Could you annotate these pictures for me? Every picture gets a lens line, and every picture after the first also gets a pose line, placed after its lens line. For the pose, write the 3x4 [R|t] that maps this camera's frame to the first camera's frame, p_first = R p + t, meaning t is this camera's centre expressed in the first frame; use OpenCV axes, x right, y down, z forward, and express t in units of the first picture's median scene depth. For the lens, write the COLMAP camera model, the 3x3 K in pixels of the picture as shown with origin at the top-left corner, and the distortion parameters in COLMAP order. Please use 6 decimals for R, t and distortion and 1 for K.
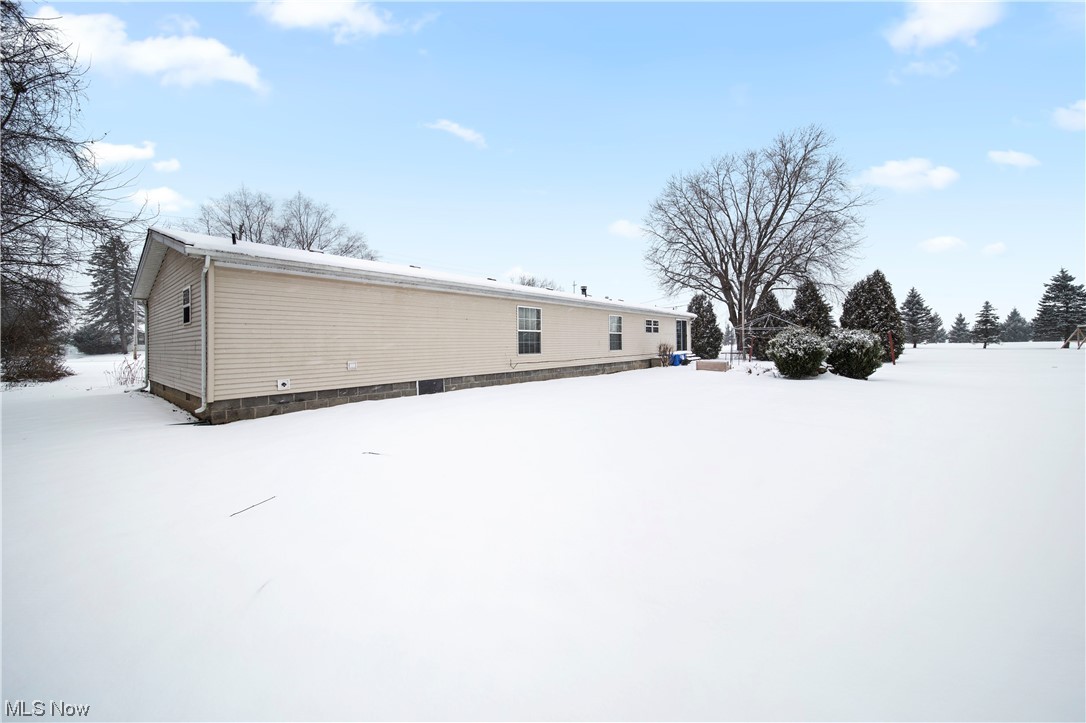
lens RADIAL K [[384.4, 0, 542.1], [0, 384.4, 368.0], [0, 0, 1]] dist [-0.000995, -0.000043]
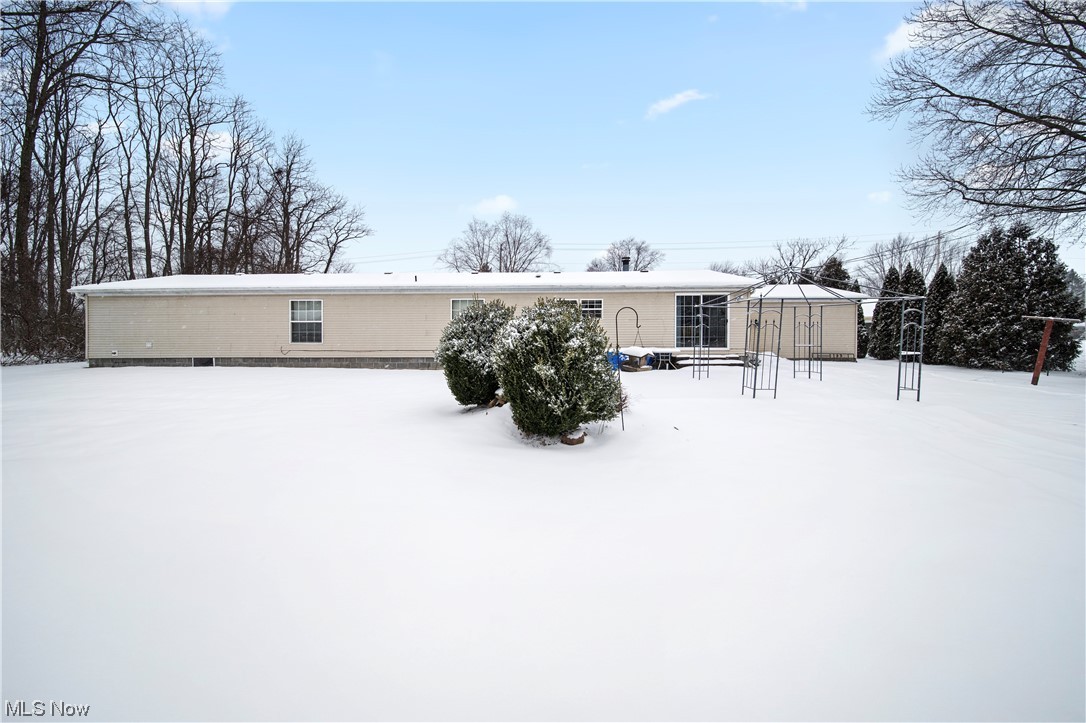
lens RADIAL K [[384.4, 0, 542.1], [0, 384.4, 368.0], [0, 0, 1]] dist [-0.000995, -0.000043]
pose [[0.639153, 0.119127, -0.759797, 1.299972], [-0.054798, 0.992474, 0.109510, -0.126911], [0.767125, -0.028358, 0.640871, 0.835627]]
